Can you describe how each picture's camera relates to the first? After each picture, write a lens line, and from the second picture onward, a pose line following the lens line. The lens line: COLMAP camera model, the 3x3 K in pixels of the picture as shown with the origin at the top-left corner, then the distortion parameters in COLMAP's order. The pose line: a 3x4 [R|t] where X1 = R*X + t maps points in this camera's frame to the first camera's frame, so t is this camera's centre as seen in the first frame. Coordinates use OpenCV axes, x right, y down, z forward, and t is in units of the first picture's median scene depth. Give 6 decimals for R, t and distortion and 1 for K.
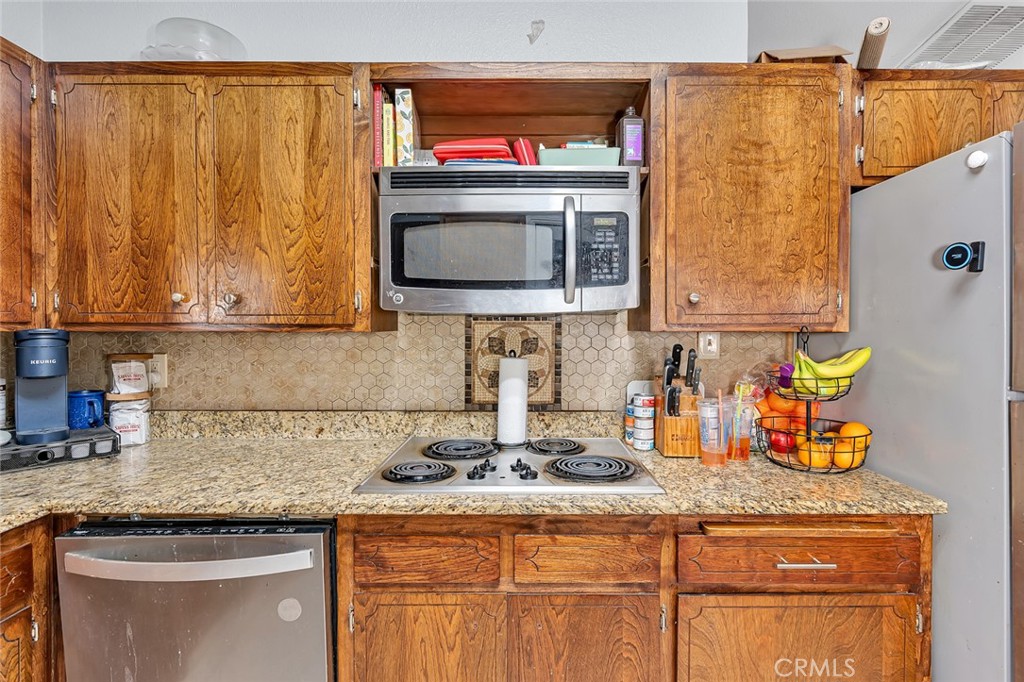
lens RADIAL K [[456.2, 0, 532.0], [0, 456.2, 334.7], [0, 0, 1]] dist [-0.011033, 0.003121]
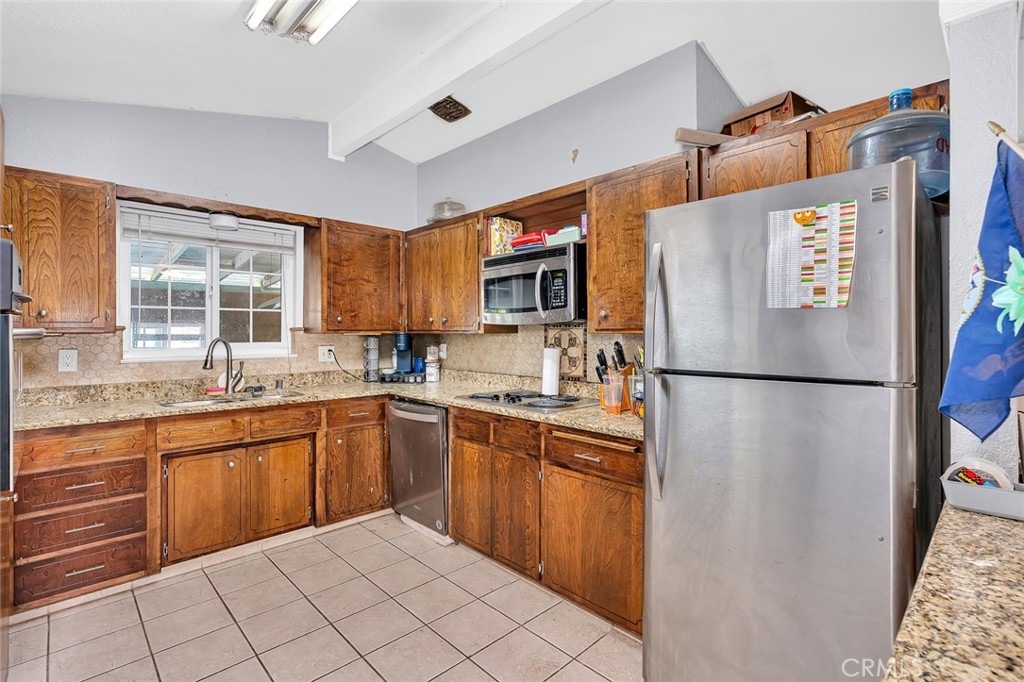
lens RADIAL K [[456.2, 0, 516.3], [0, 456.2, 332.9], [0, 0, 1]] dist [-0.011033, 0.003121]
pose [[0.700225, 0.000067, -0.713923, 1.268739], [-0.007897, 0.999940, -0.007651, 0.005673], [0.713879, 0.010995, 0.700183, -0.394006]]
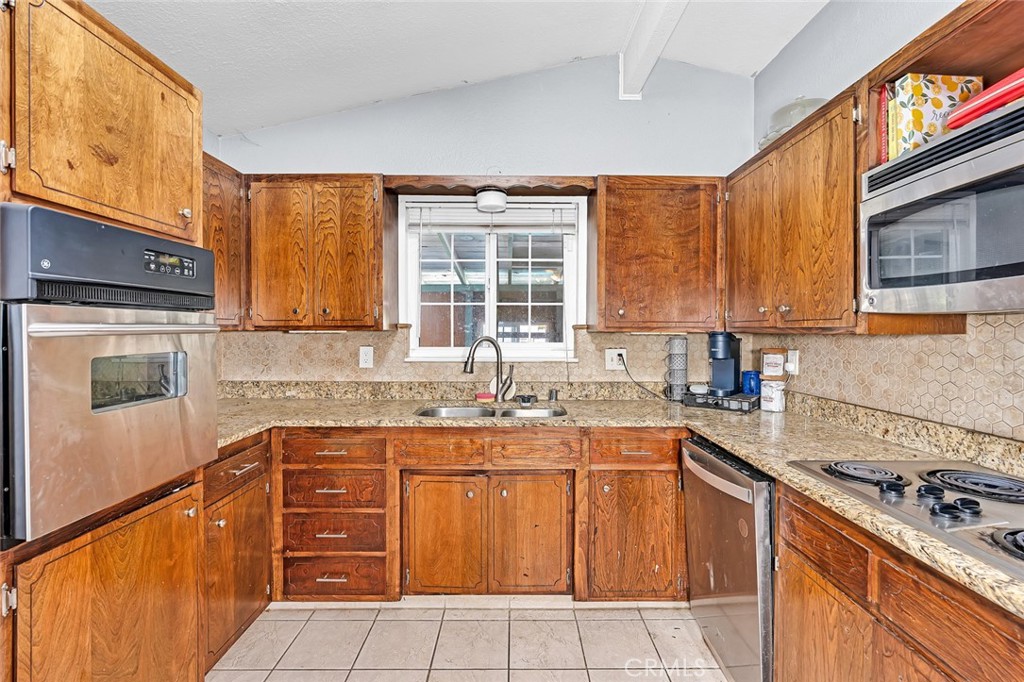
lens RADIAL K [[456.2, 0, 522.5], [0, 456.2, 335.6], [0, 0, 1]] dist [-0.011033, 0.003121]
pose [[0.014000, 0.009642, -0.999856, 0.644282], [-0.015634, 0.999833, 0.009423, -0.000726], [0.999780, 0.015500, 0.014148, 0.203270]]
